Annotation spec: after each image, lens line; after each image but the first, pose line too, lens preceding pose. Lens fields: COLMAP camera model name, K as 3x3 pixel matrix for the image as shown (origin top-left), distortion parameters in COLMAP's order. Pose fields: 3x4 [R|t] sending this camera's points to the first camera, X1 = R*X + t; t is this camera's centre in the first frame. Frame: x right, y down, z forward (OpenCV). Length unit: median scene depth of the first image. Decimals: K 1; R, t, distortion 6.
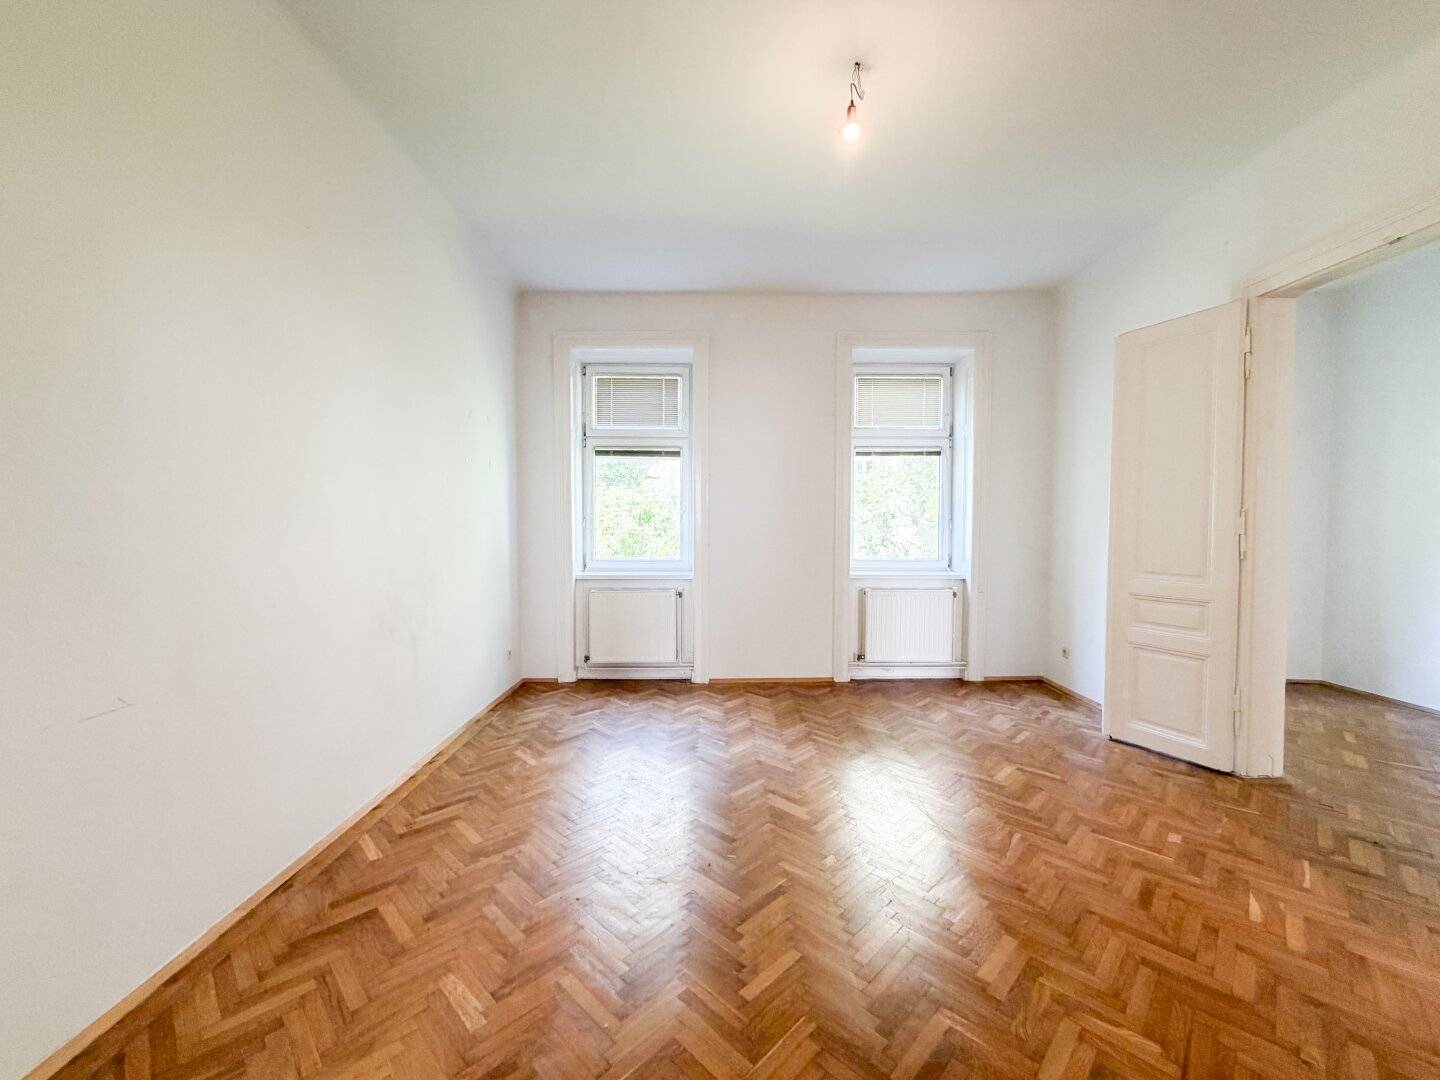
lens RADIAL K [[592.5, 0, 720.0], [0, 592.5, 540.0], [0, 0, 1]] dist [0.000134, -0.000038]
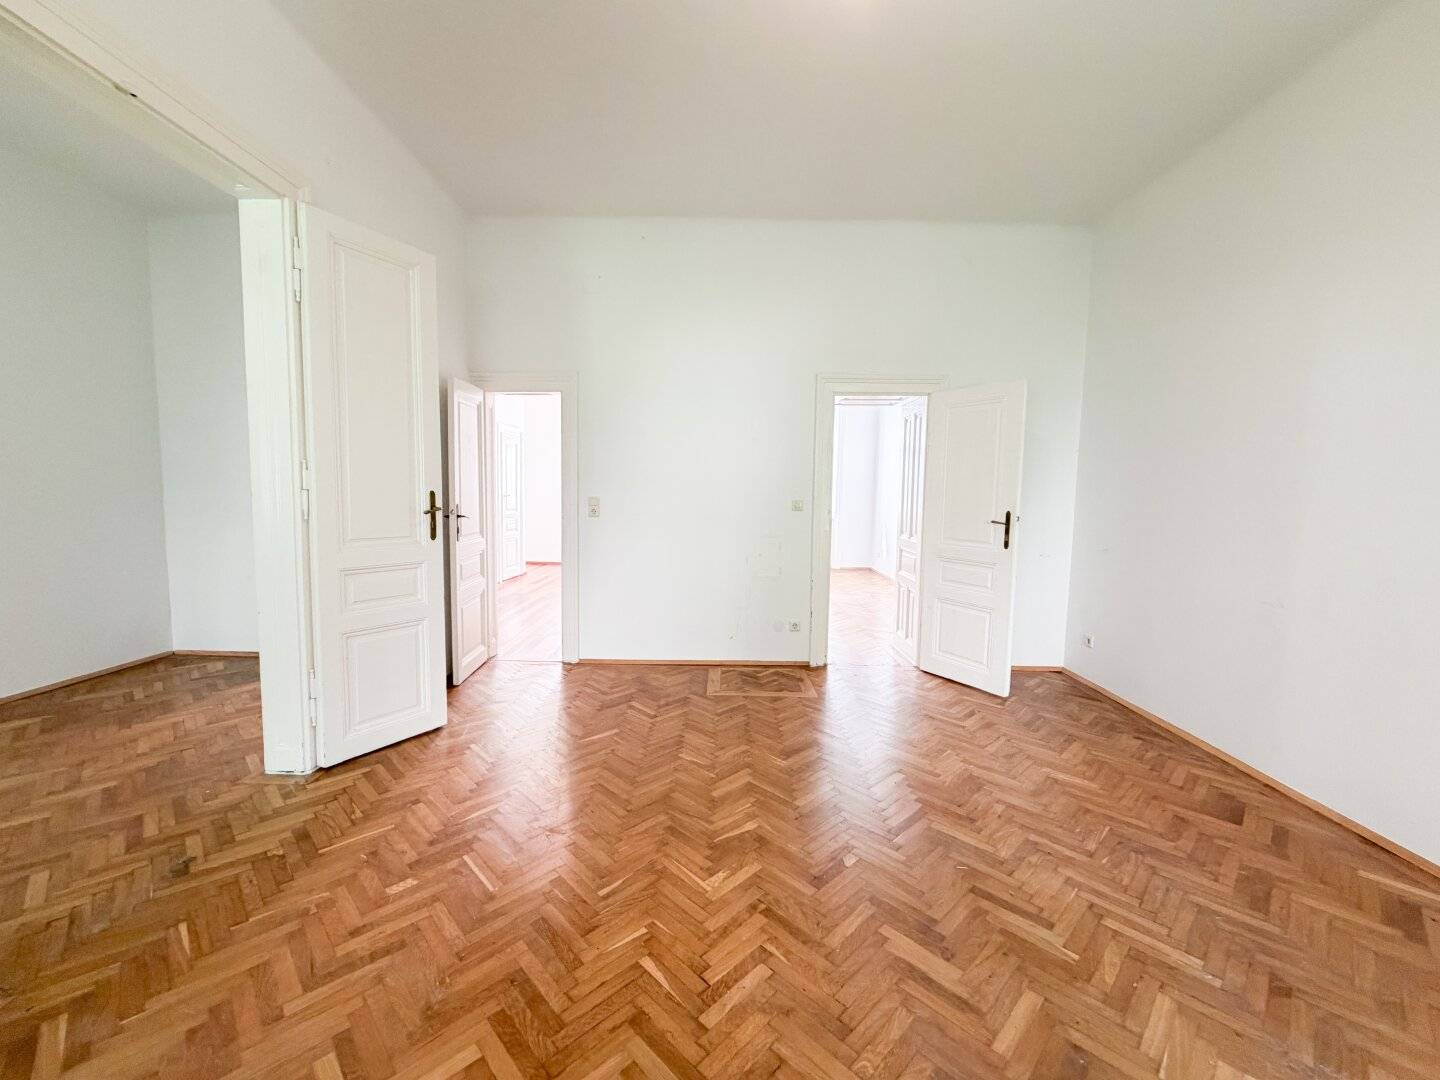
lens RADIAL K [[592.1, 0, 720.0], [0, 592.1, 540.0], [0, 0, 1]] dist [0.001468, -0.000030]
pose [[-0.999526, -0.021490, 0.022044, 0.345147], [-0.018805, 0.993132, 0.115482, -0.042004], [-0.024374, 0.115012, -0.993065, 1.702264]]
